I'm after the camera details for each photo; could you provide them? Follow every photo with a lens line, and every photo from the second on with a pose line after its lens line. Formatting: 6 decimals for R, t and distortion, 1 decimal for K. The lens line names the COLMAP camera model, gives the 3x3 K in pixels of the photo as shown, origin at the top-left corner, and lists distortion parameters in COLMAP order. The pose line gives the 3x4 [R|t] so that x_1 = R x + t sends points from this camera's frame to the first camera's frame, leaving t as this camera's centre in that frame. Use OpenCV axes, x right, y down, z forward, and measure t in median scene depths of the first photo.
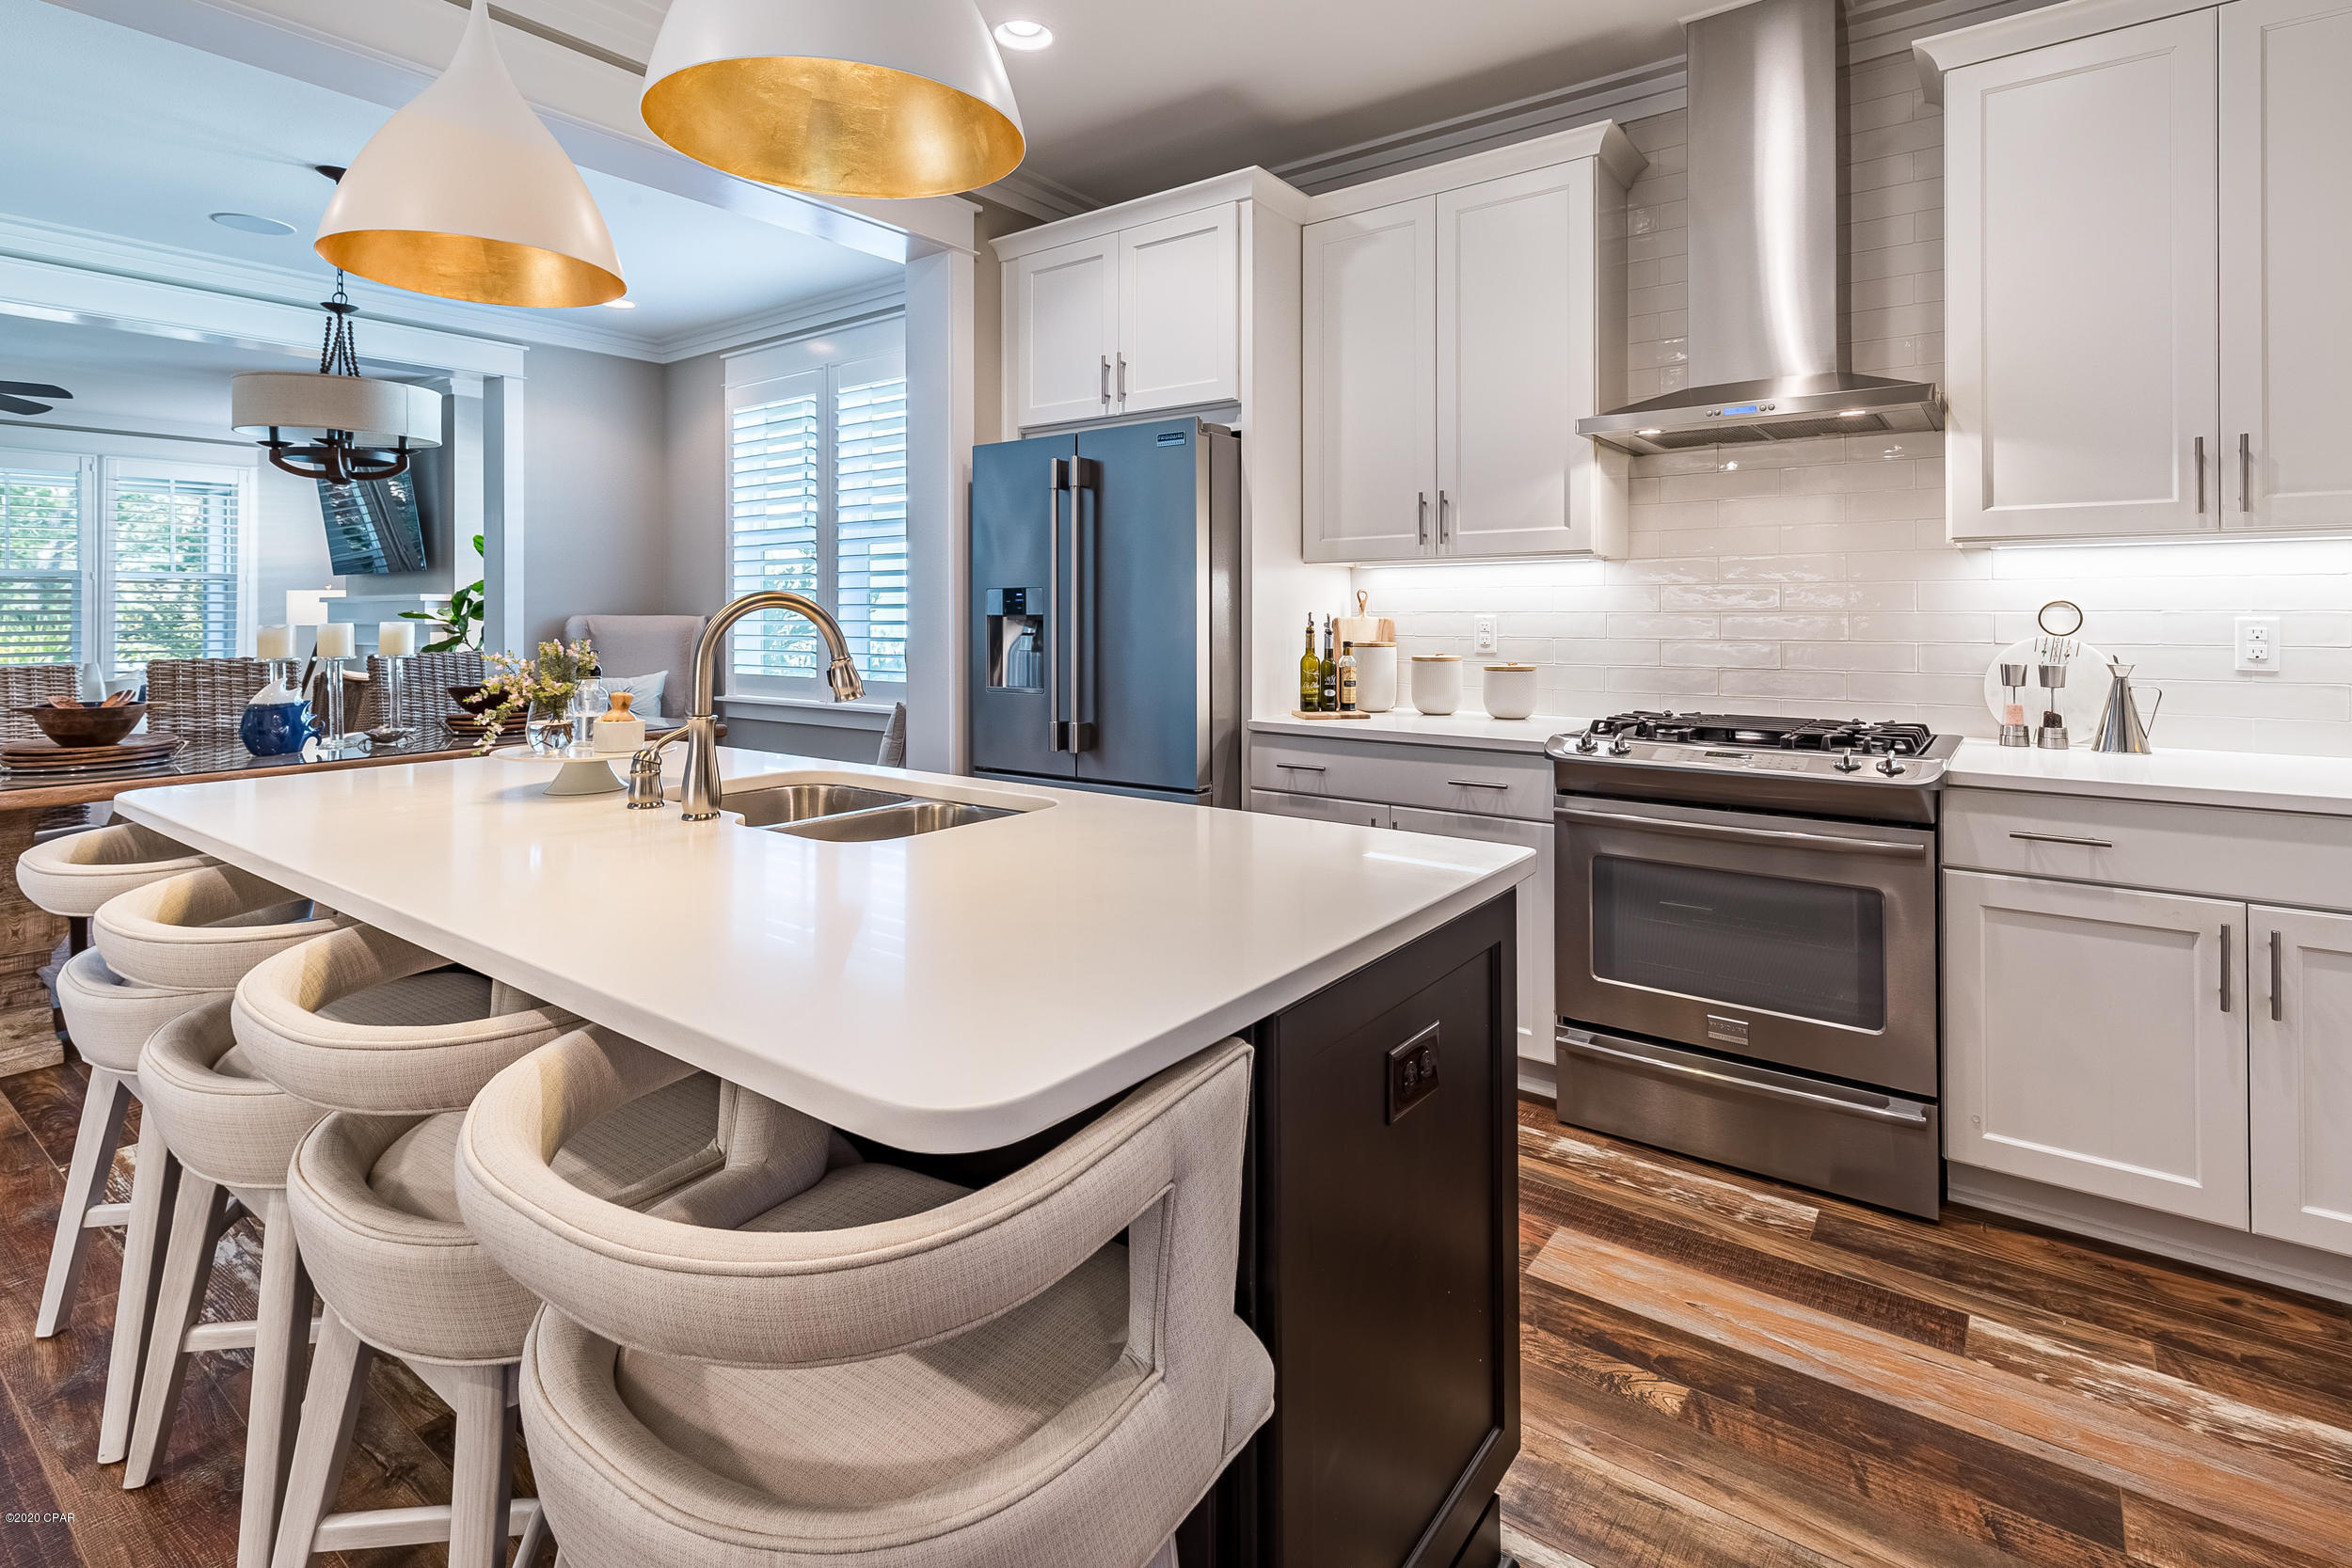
lens RADIAL K [[1128.3, 0, 1202.3], [0, 1128.3, 612.0], [0, 0, 1]] dist [0.005292, 0.001036]
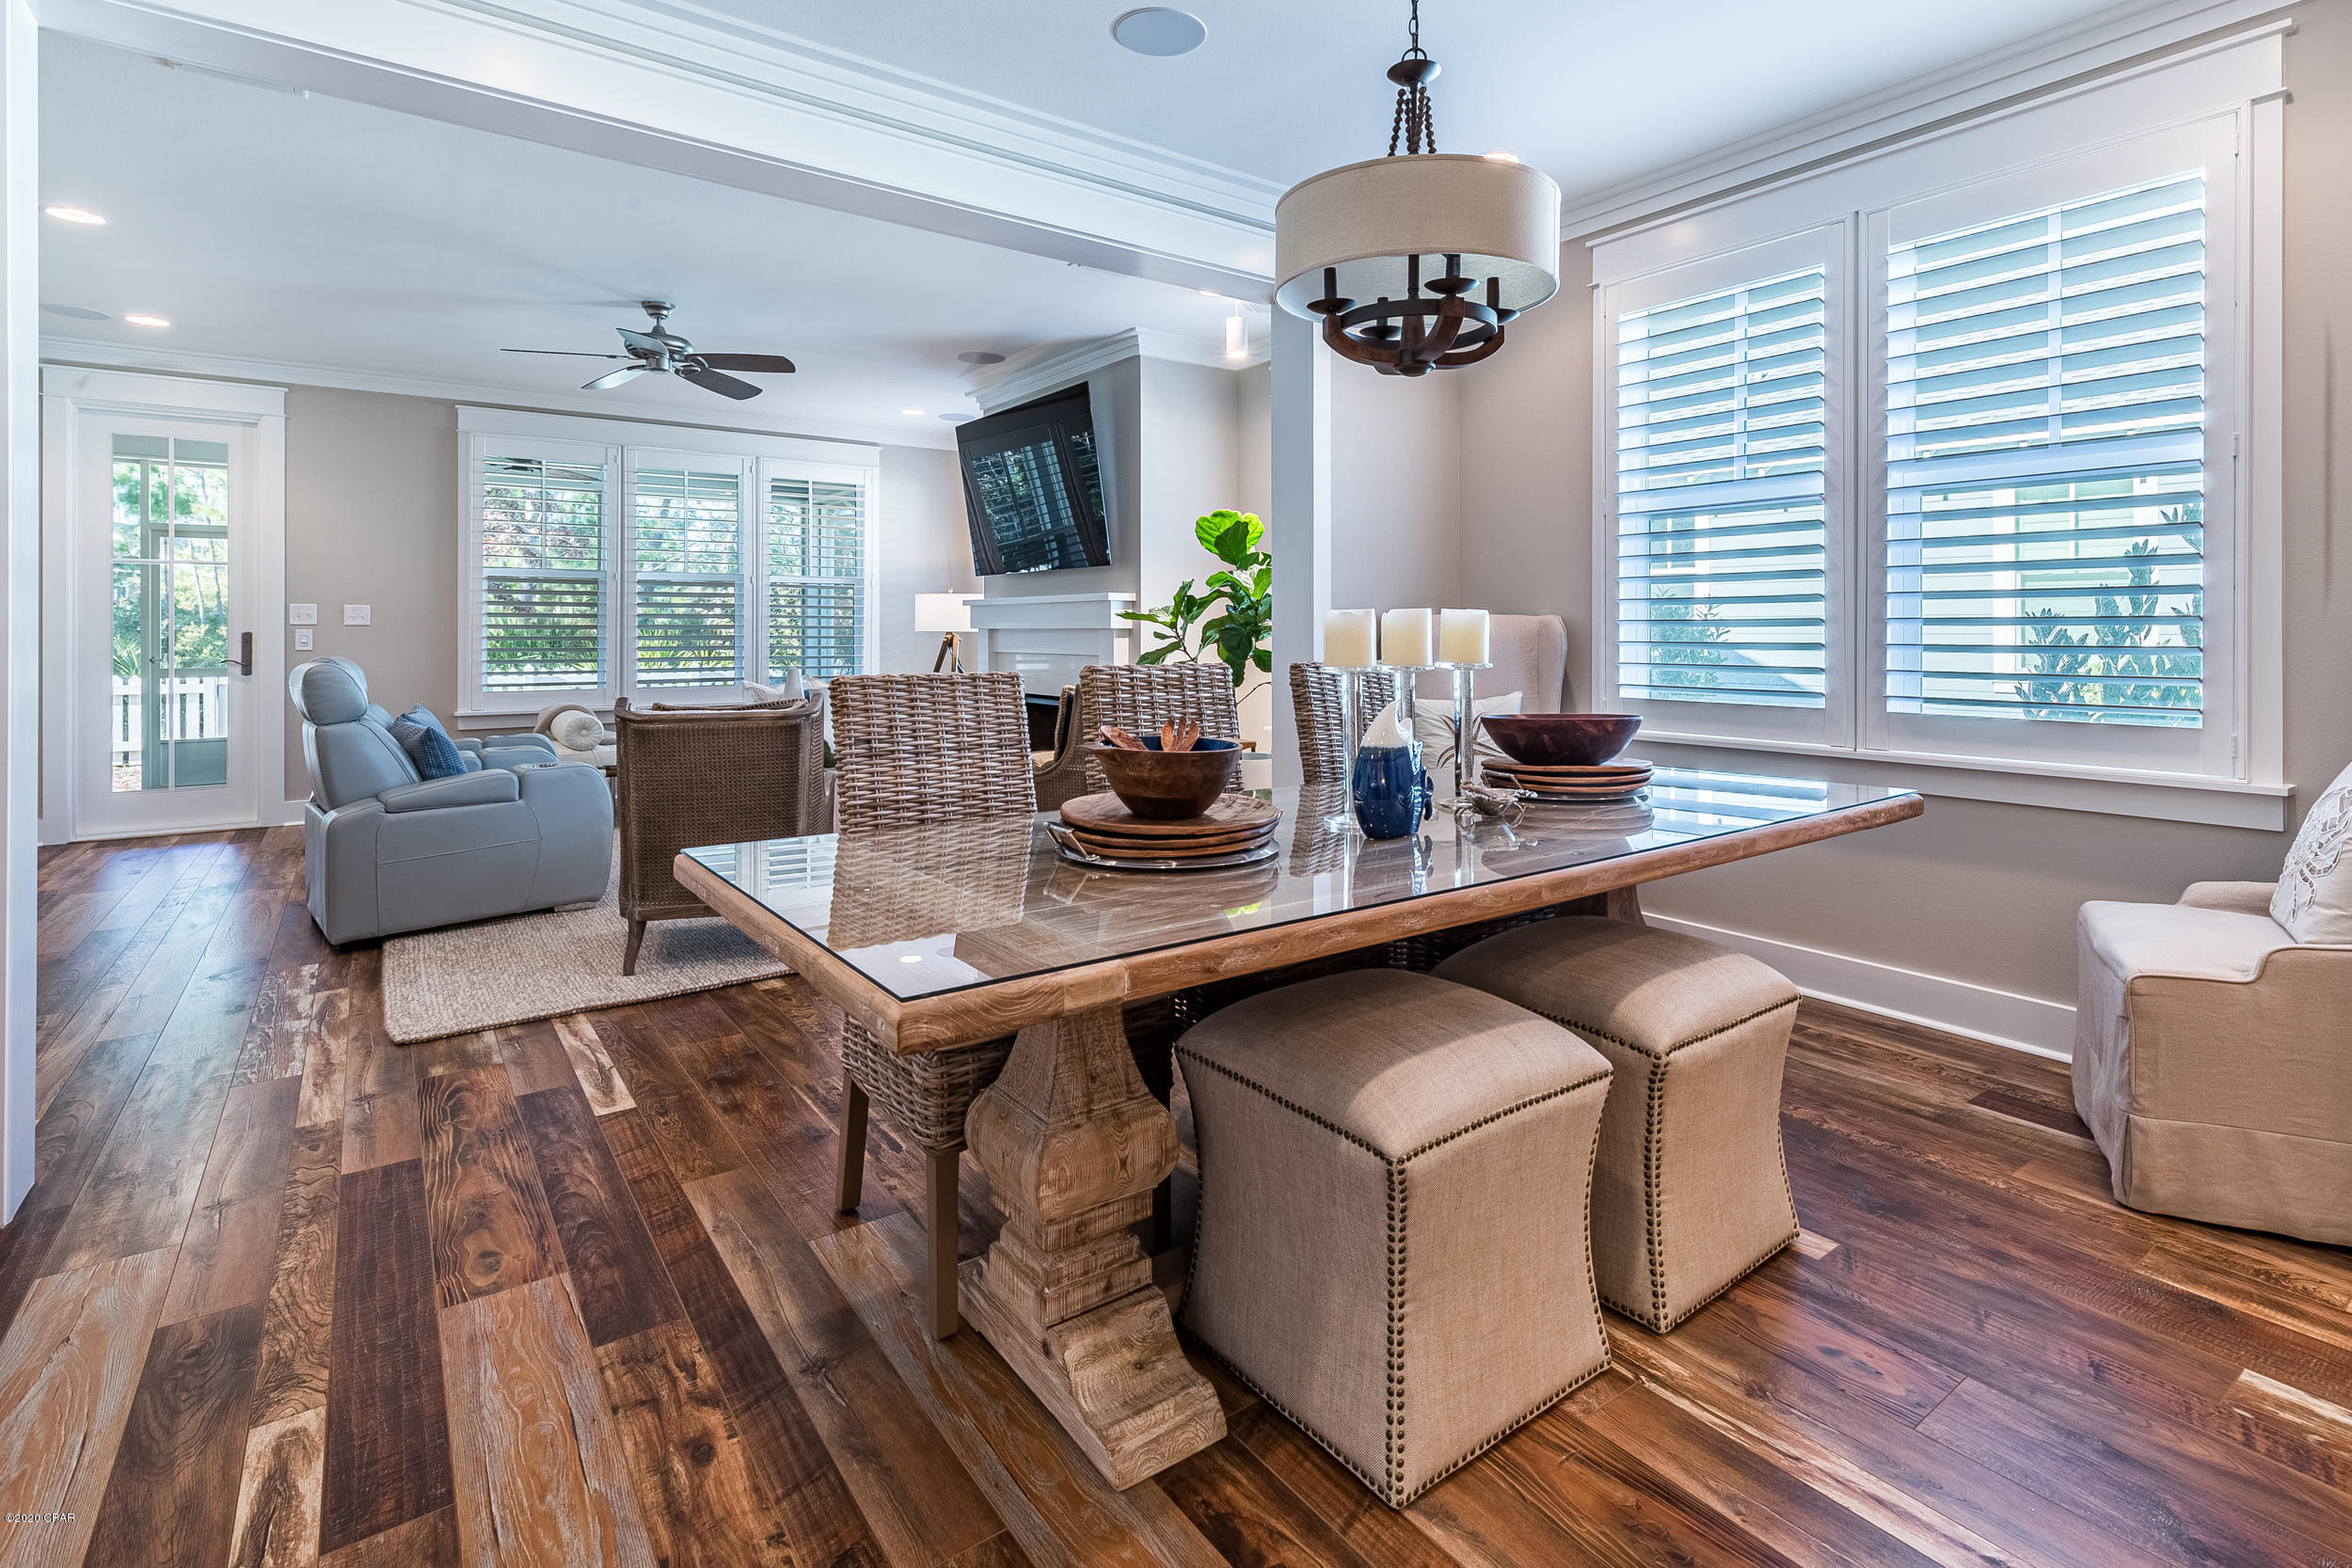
lens RADIAL K [[1113.3, 0, 1200.9], [0, 1113.3, 650.2], [0, 0, 1]] dist [0.002414, 0.000333]
pose [[0.955987, 0.009803, -0.293246, -0.817836], [-0.004624, 0.999821, 0.018349, 0.025124], [0.293373, -0.016185, 0.955861, 0.484642]]
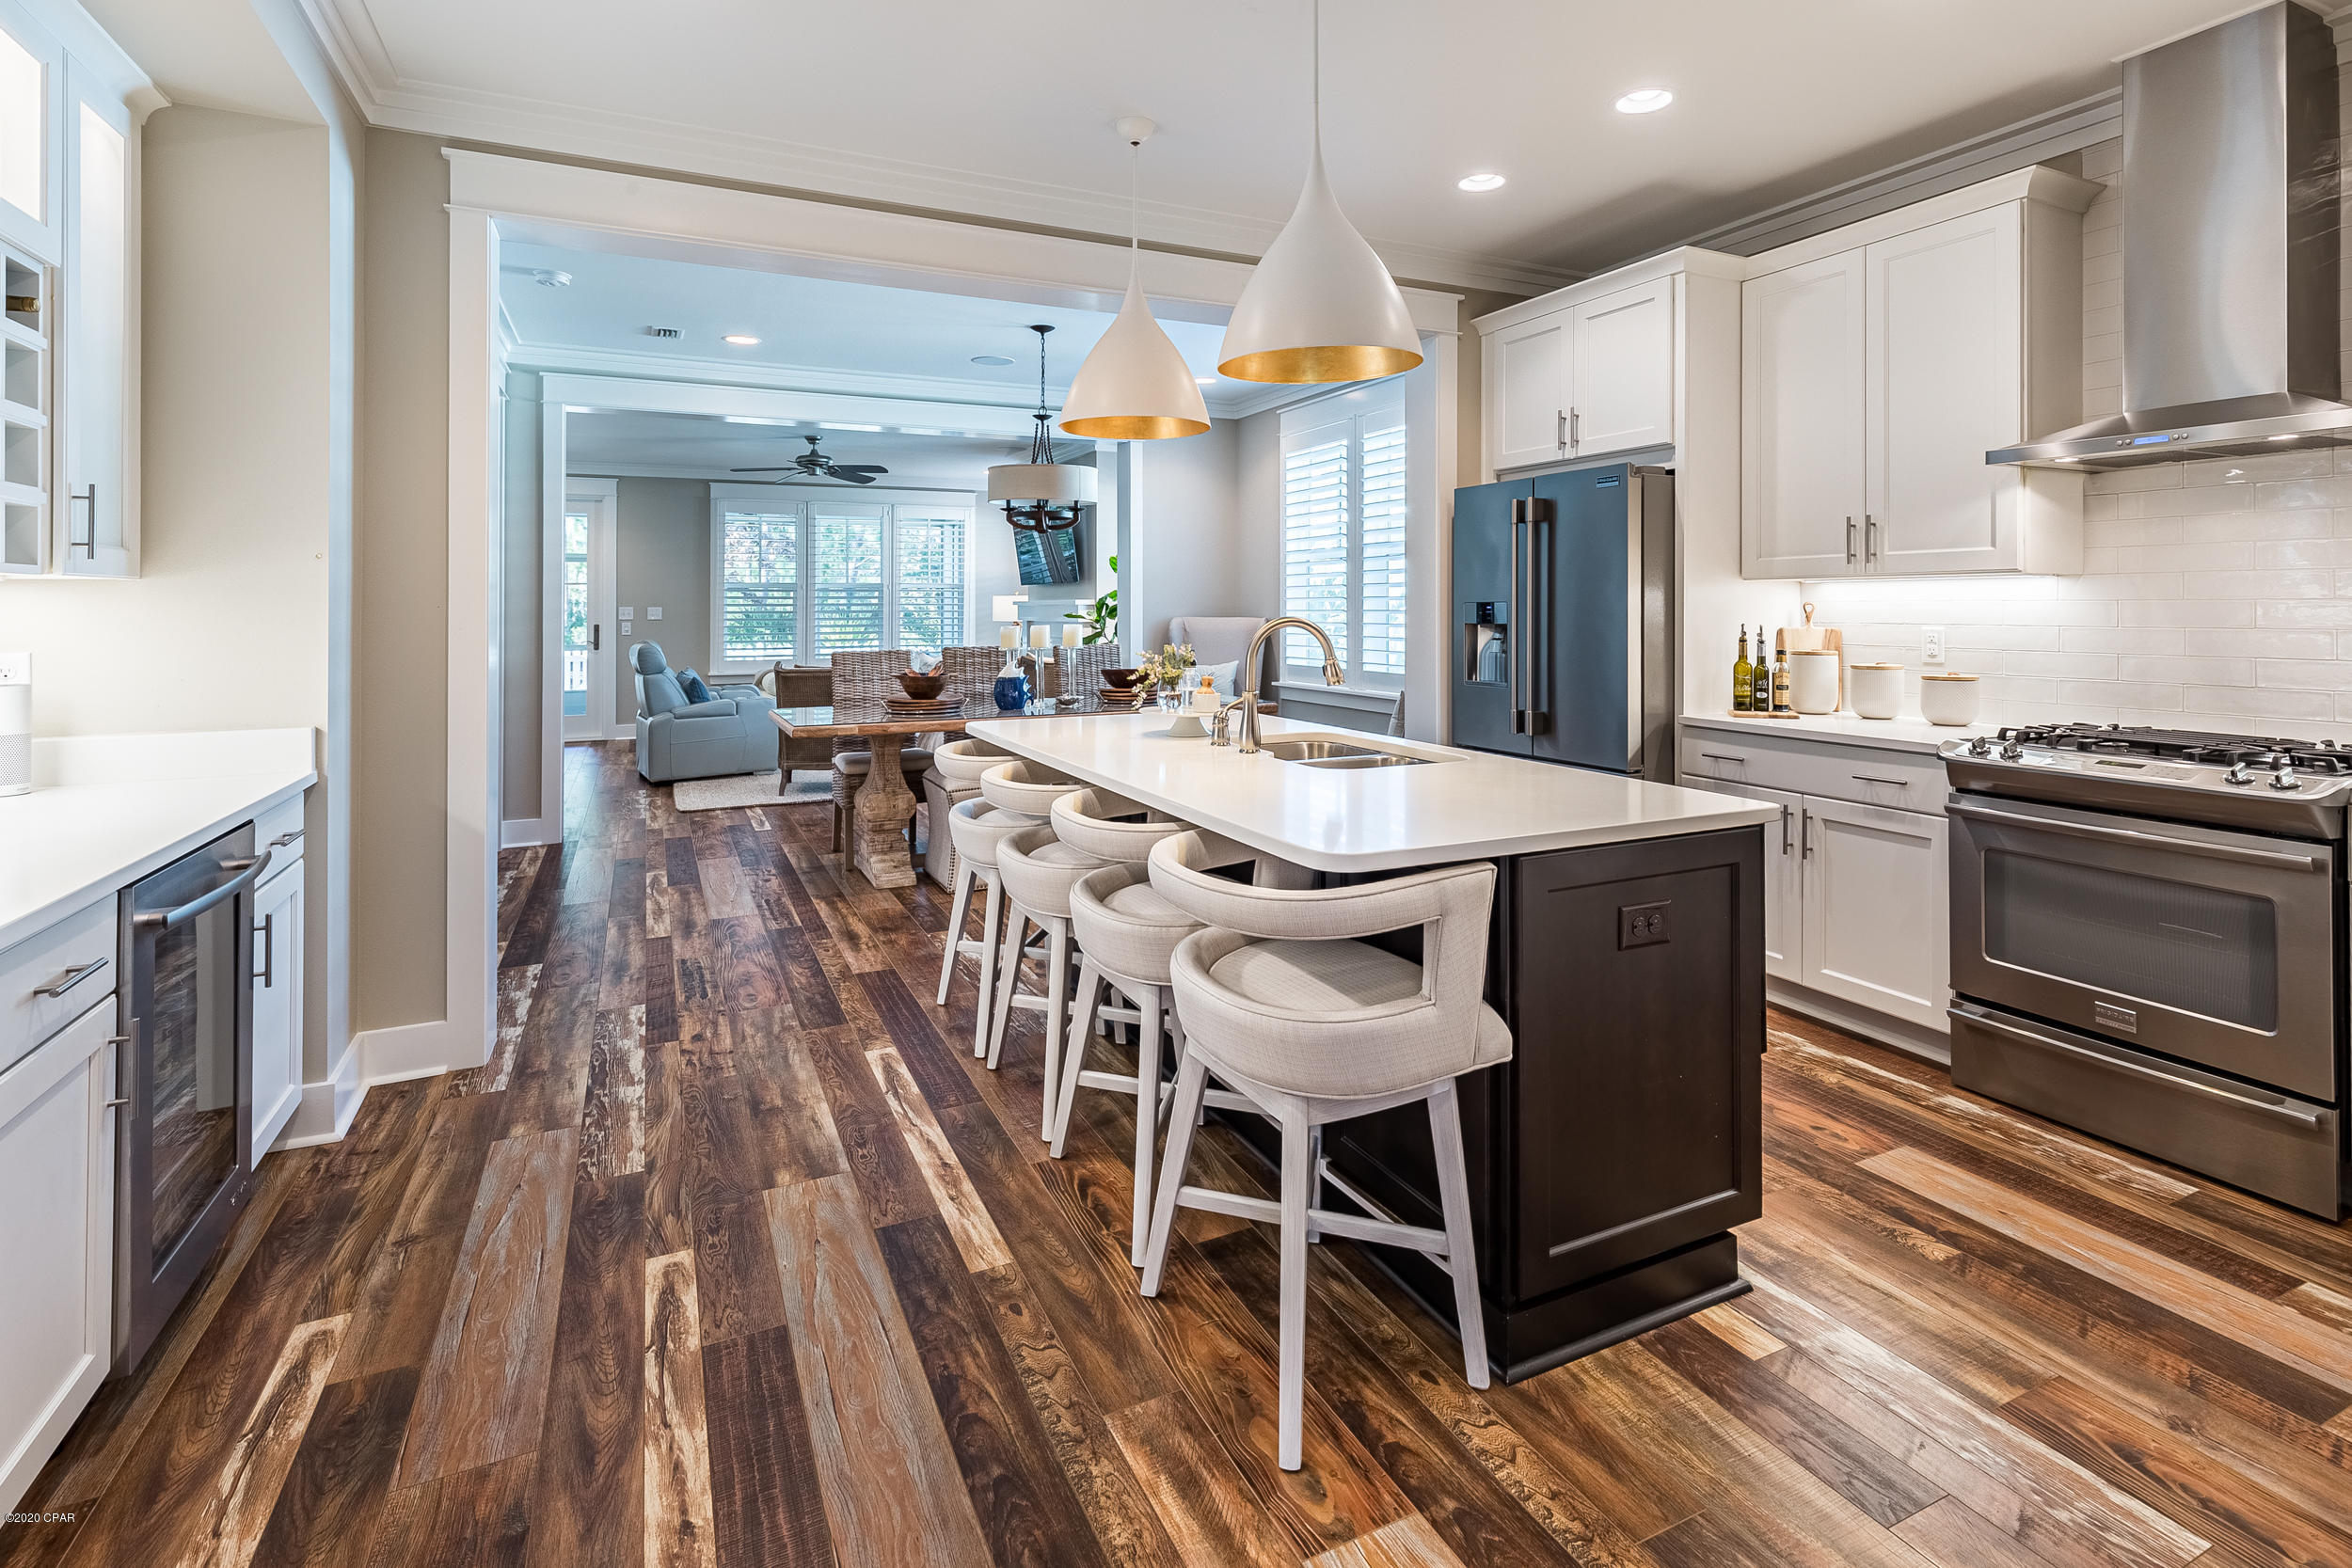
lens RADIAL K [[1128.3, 0, 1202.3], [0, 1128.3, 612.0], [0, 0, 1]] dist [0.005292, 0.001036]
pose [[0.887601, 0.002581, -0.460605, 0.143022], [0.000223, 0.999982, 0.006031, -0.019570], [0.460612, -0.005456, 0.887585, -0.279580]]
